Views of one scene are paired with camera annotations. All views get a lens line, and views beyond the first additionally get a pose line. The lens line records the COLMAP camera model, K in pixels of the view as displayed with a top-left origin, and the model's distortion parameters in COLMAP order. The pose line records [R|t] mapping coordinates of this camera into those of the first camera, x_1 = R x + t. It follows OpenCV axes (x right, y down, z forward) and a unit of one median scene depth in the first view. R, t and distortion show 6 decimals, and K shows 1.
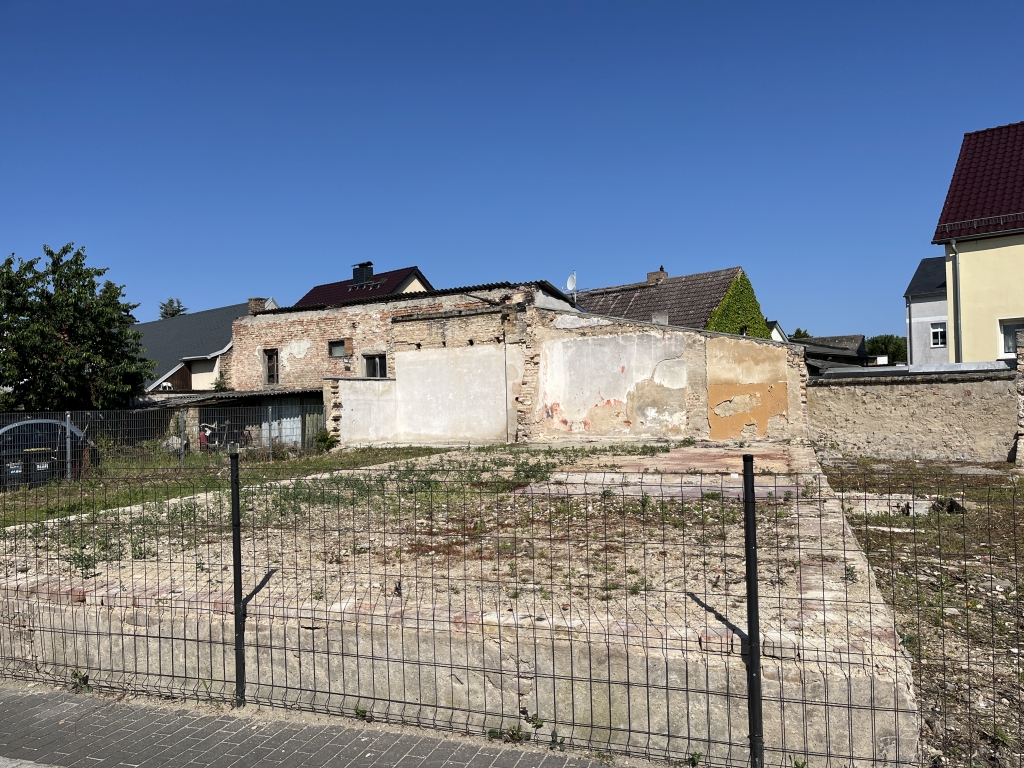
lens RADIAL K [[775.9, 0, 515.2], [0, 775.9, 389.6], [0, 0, 1]] dist [0.069701, -0.088489]
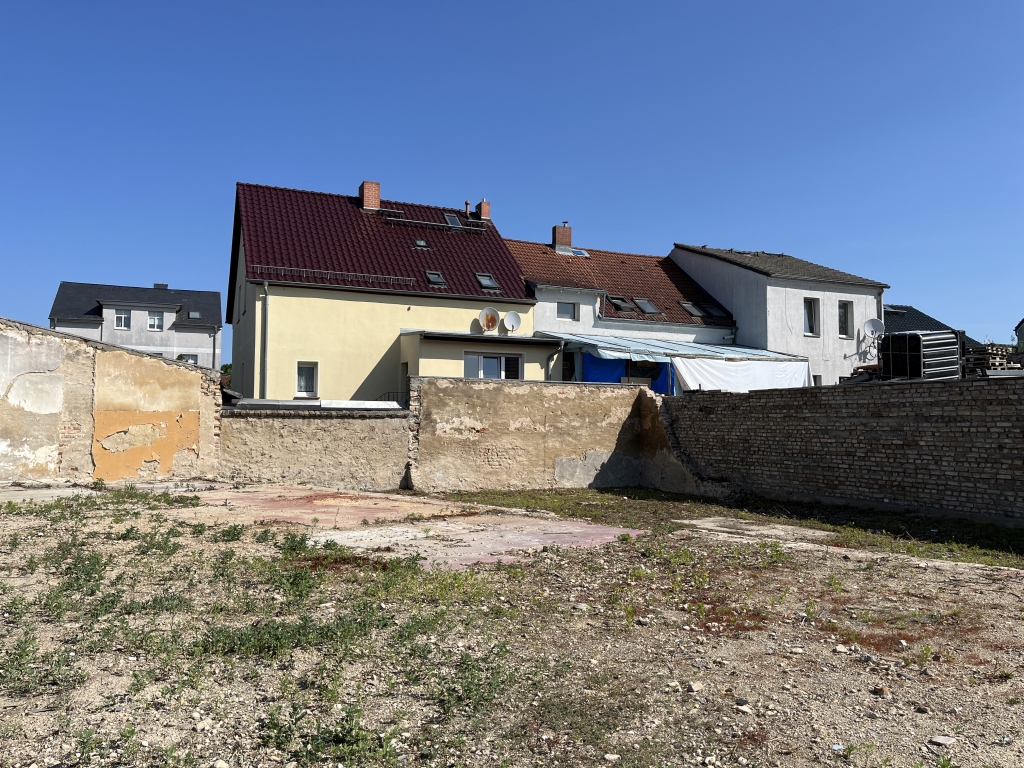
lens RADIAL K [[775.9, 0, 517.1], [0, 775.9, 377.0], [0, 0, 1]] dist [0.069701, -0.088489]
pose [[0.418858, 0.079767, 0.904541, -0.269333], [-0.030041, 0.996806, -0.073992, 0.005558], [-0.907555, 0.003819, 0.419917, 0.277293]]
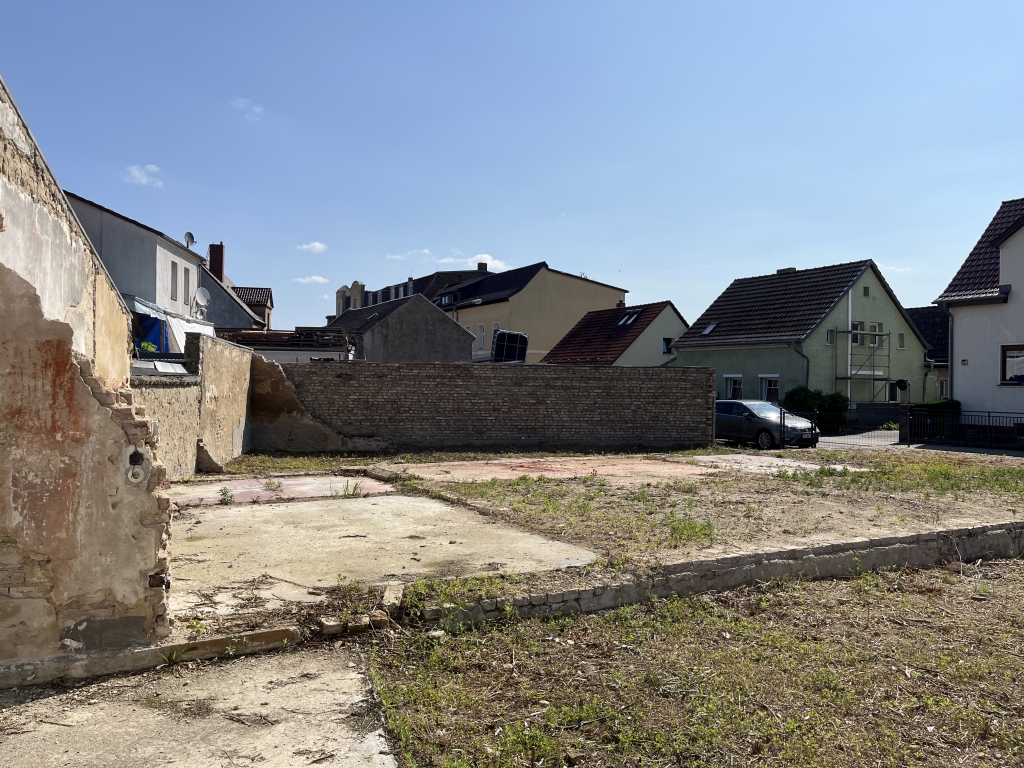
lens RADIAL K [[775.9, 0, 511.4], [0, 775.9, 385.7], [0, 0, 1]] dist [0.069701, -0.088489]
pose [[-0.758031, 0.012407, 0.652101, -0.199789], [-0.005214, 0.999672, -0.025082, 0.007031], [-0.652198, -0.022413, -0.757717, 1.107082]]
